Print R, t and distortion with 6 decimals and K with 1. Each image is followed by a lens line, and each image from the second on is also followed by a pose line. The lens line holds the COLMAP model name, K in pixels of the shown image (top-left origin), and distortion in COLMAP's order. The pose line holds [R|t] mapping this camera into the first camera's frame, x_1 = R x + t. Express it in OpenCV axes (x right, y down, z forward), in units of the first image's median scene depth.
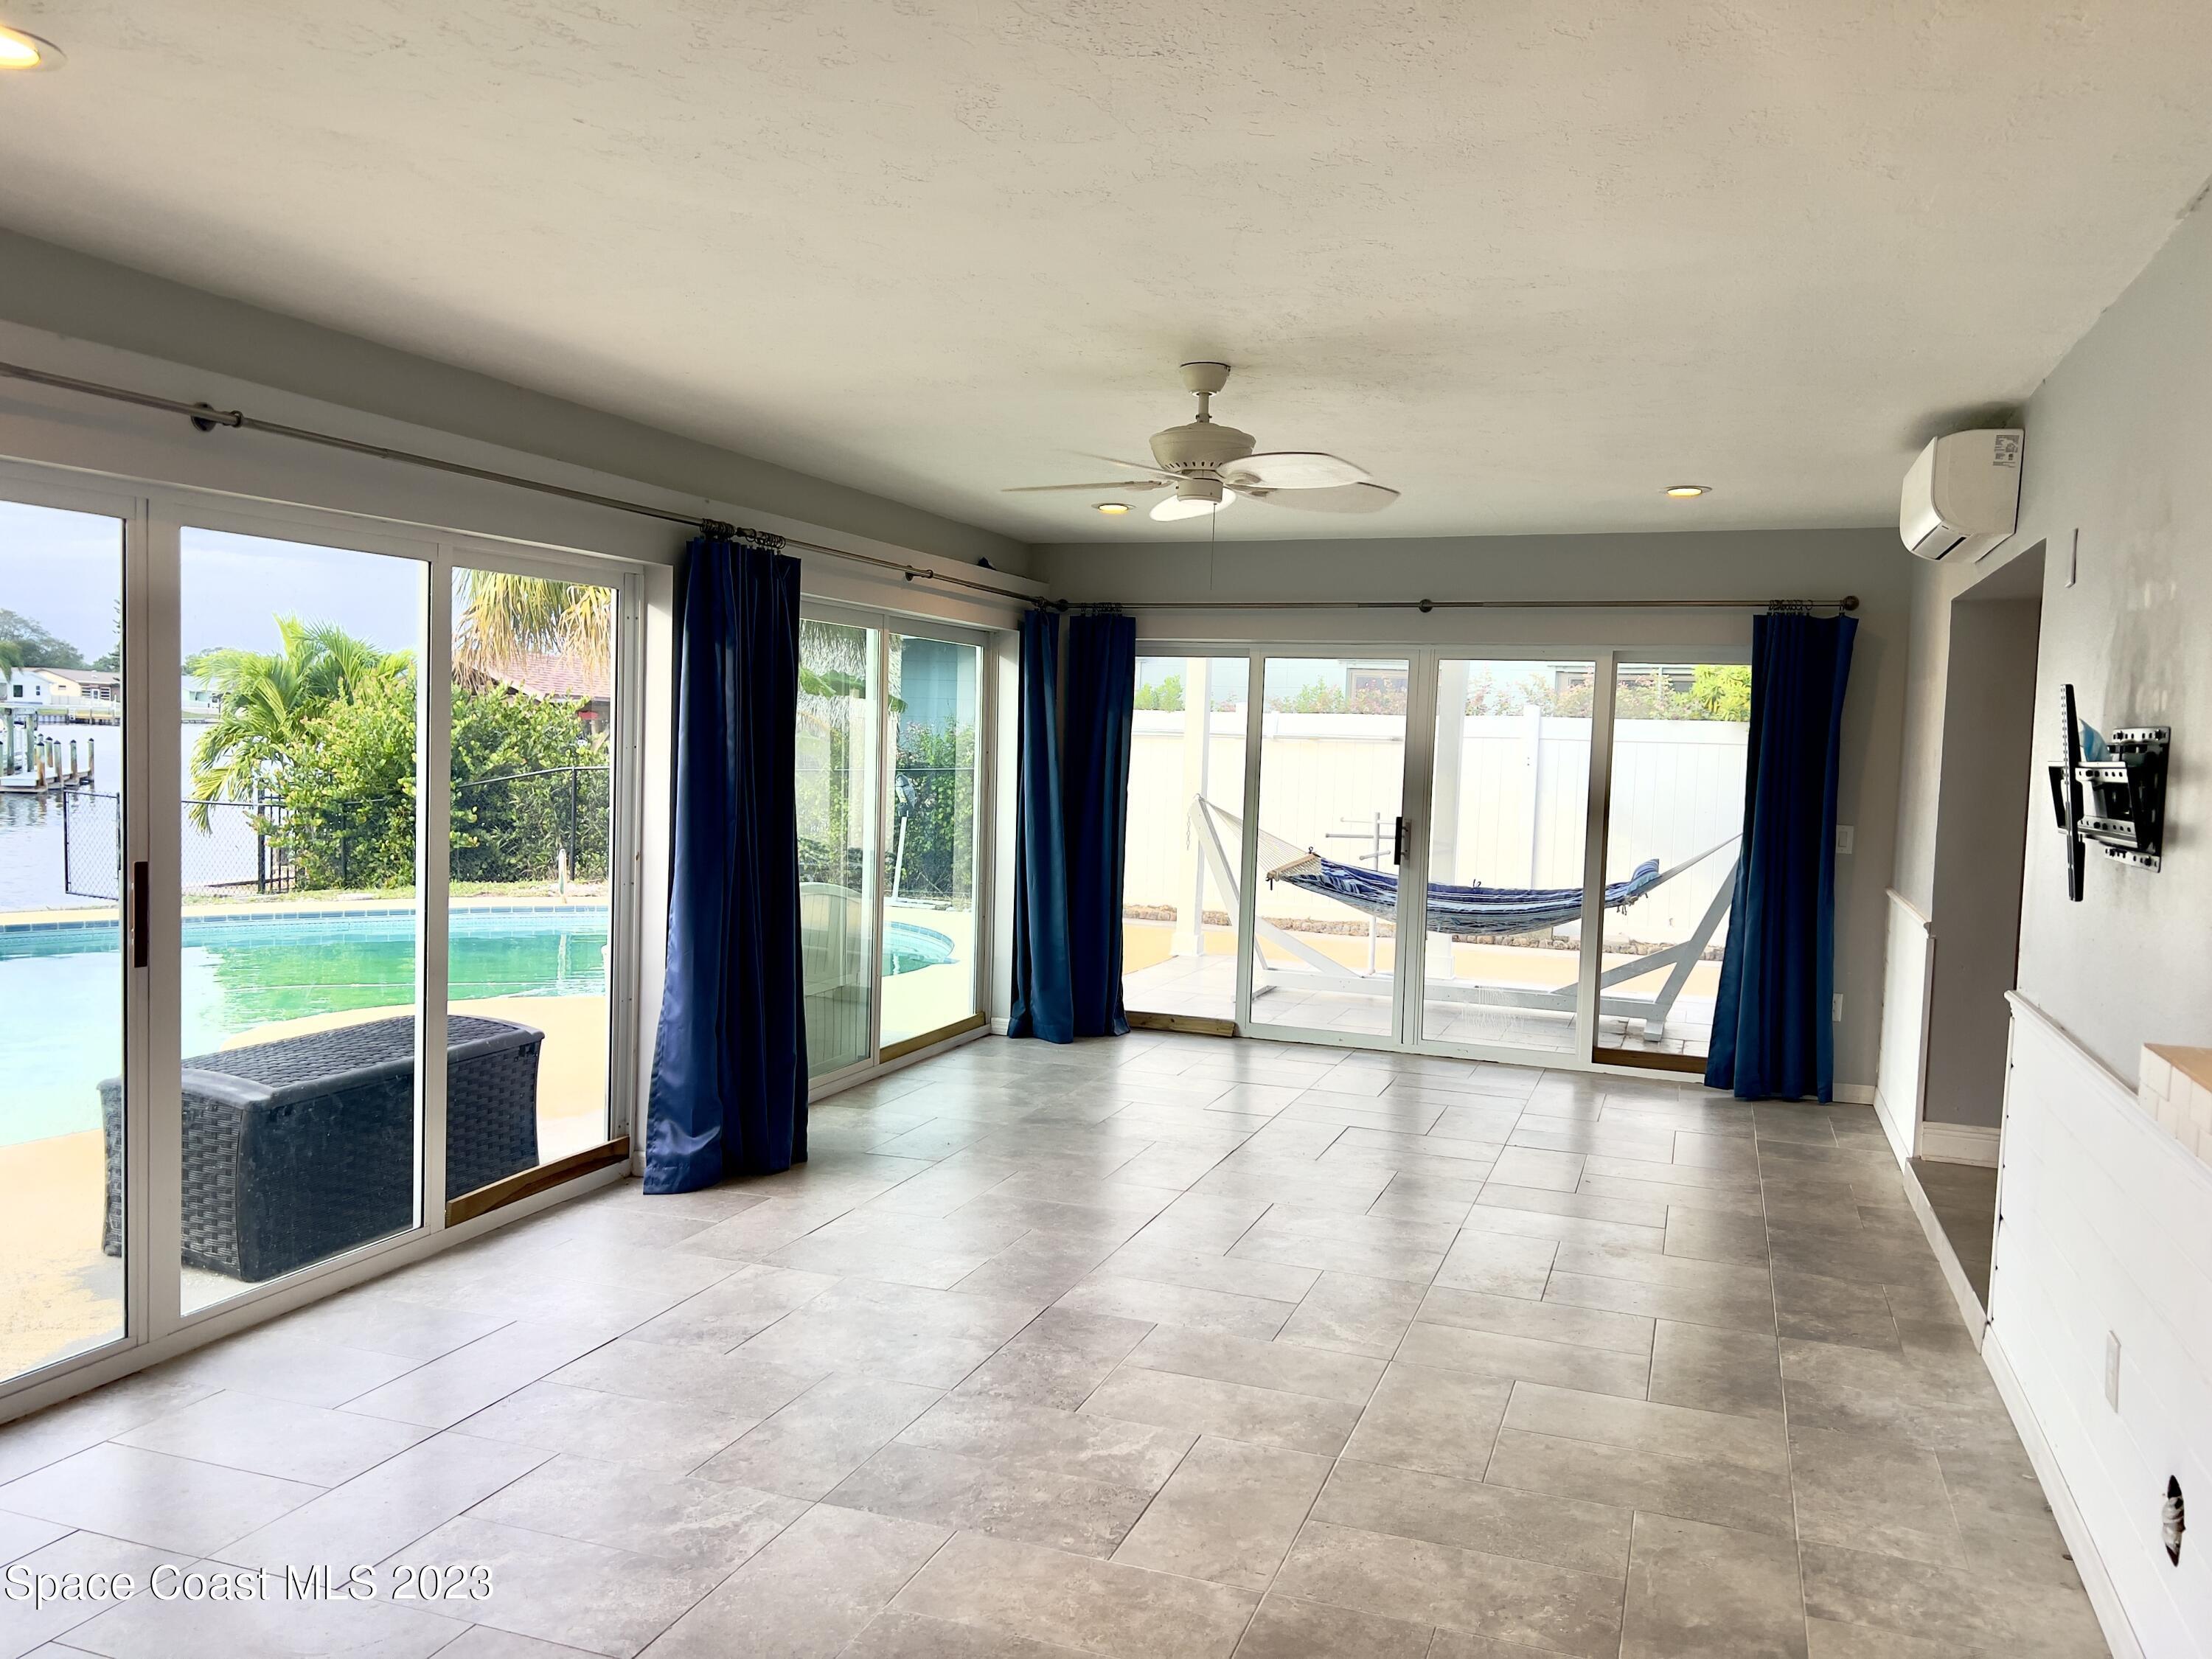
lens RADIAL K [[1680.6, 0, 1107.6], [0, 1680.6, 832.6], [0, 0, 1]] dist [-0.002495, 0.000113]
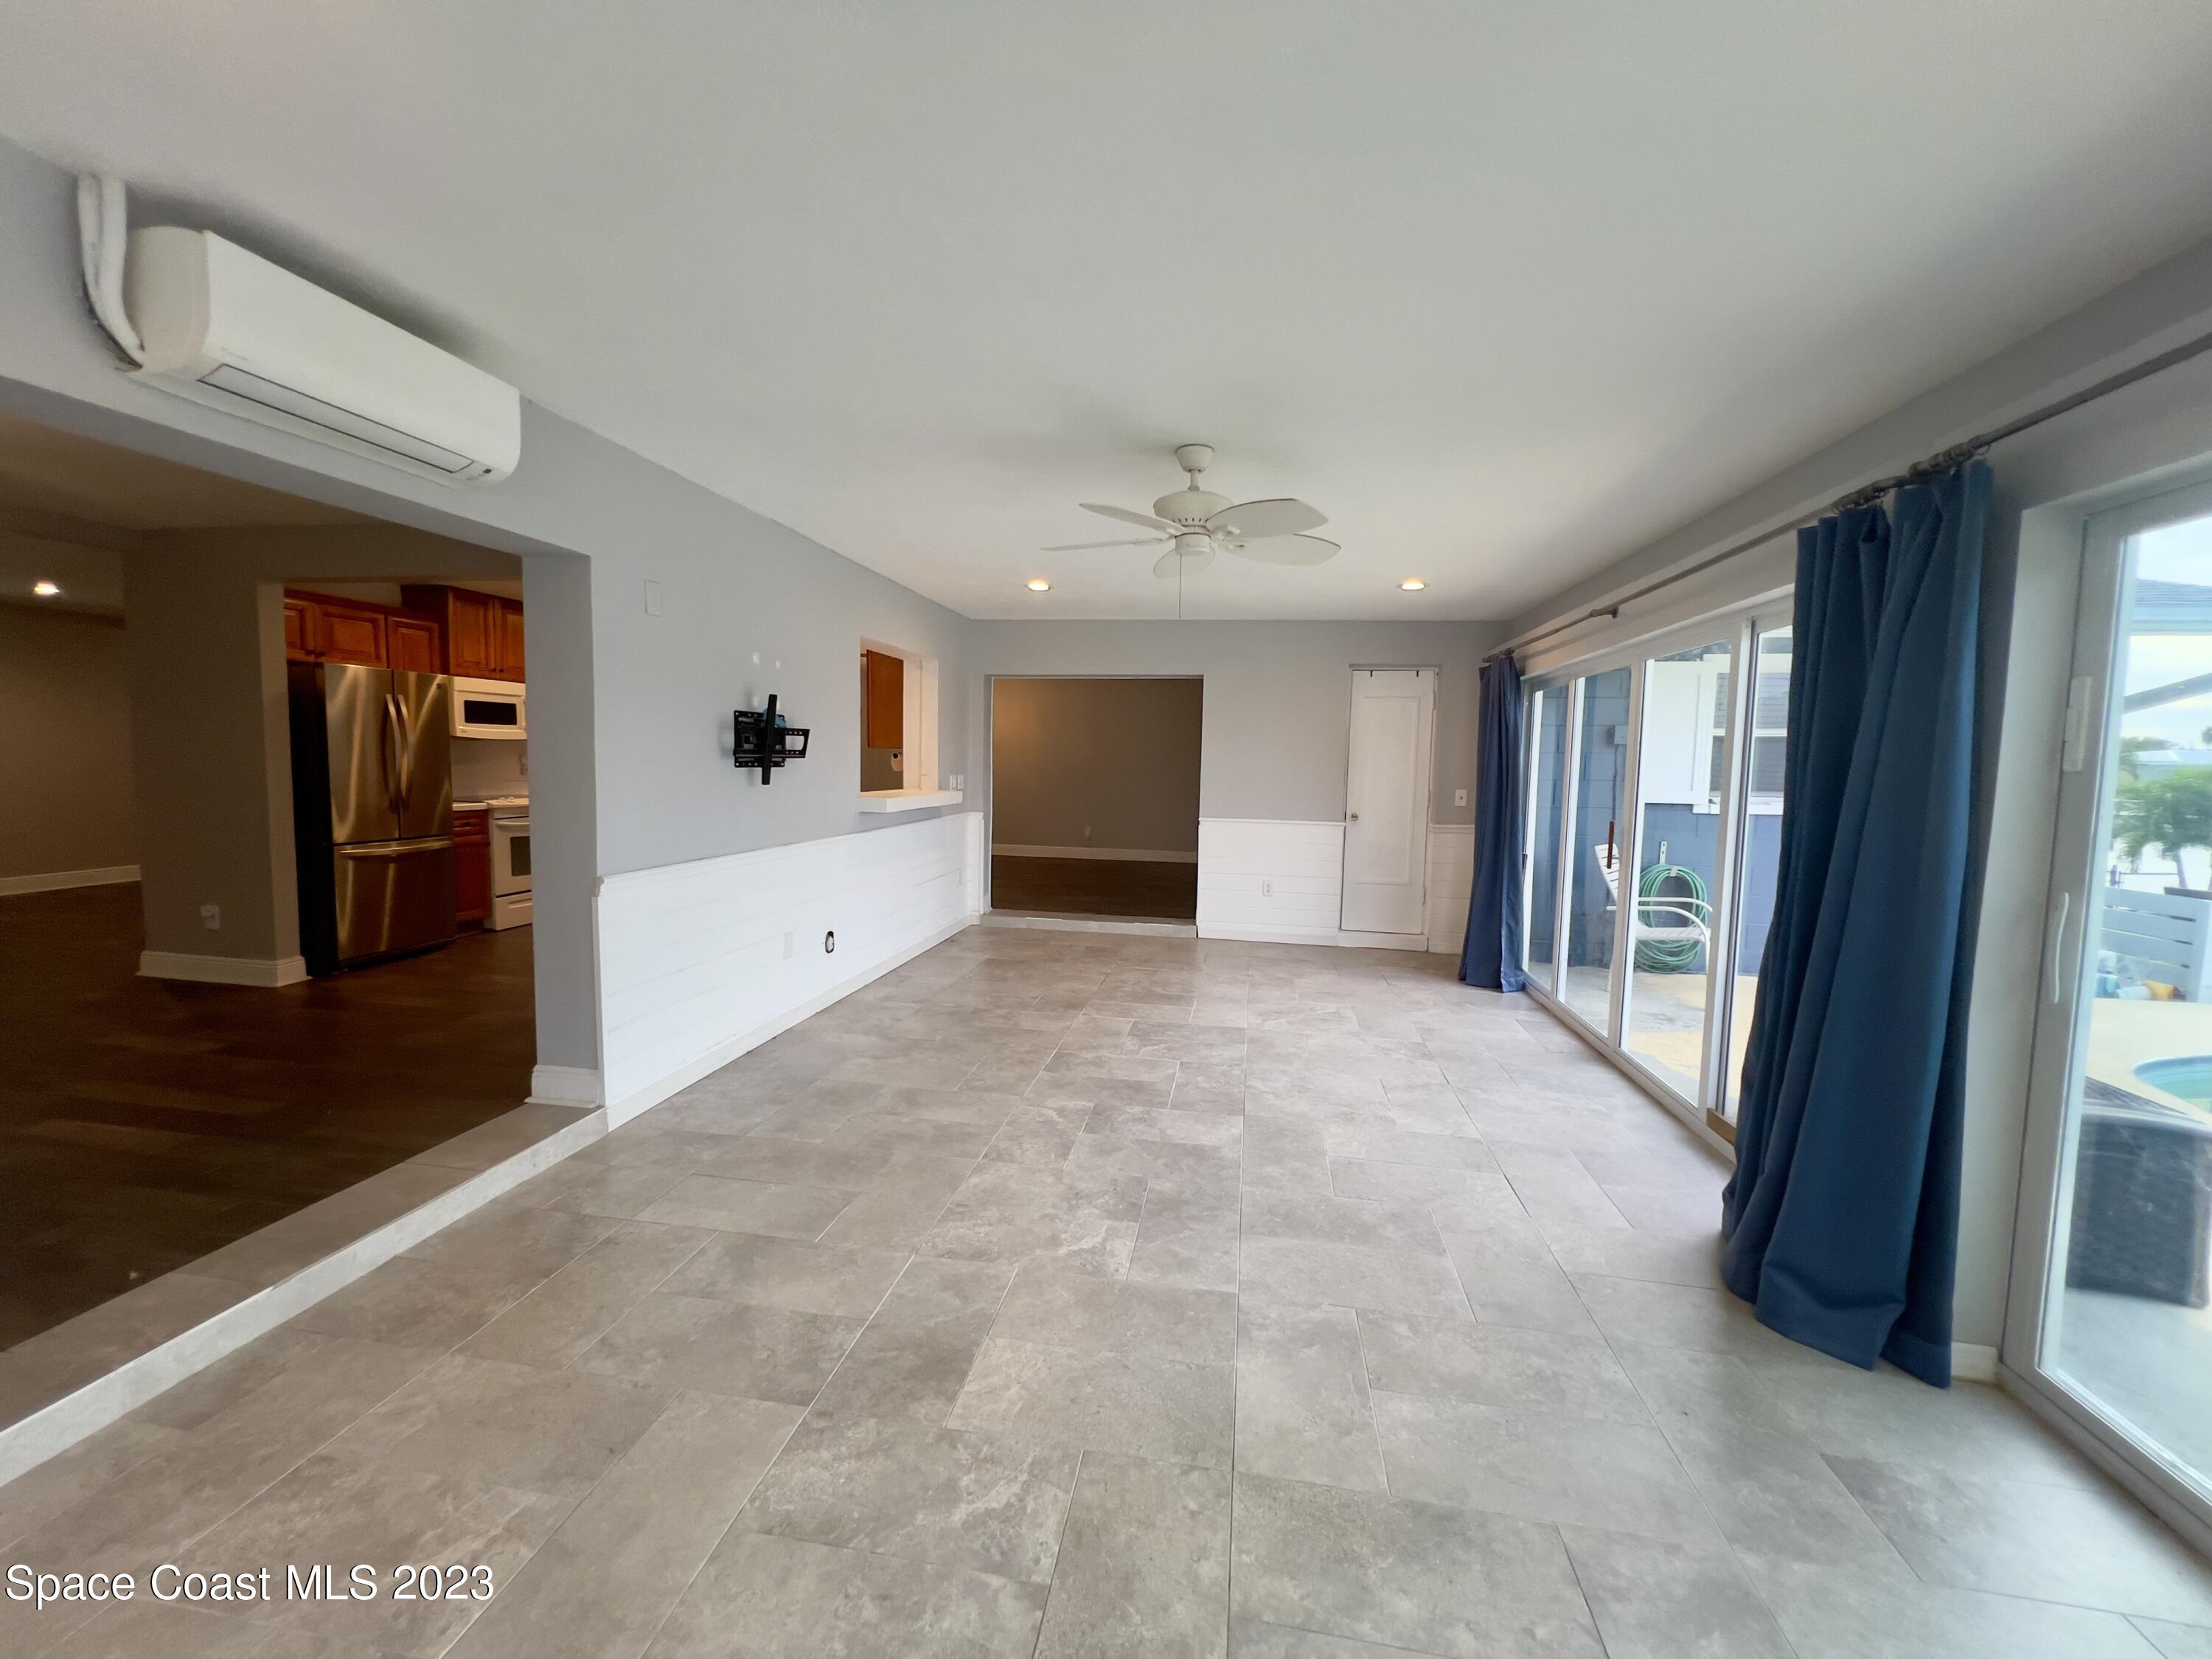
lens RADIAL K [[887.0, 0, 1098.2], [0, 887.0, 829.3], [0, 0, 1]] dist [-0.003277, 0.000468]
pose [[-0.983103, -0.041900, -0.178196, 0.305991], [-0.066011, 0.989102, 0.131607, -0.085354], [0.170740, 0.141146, -0.975154, 2.125905]]
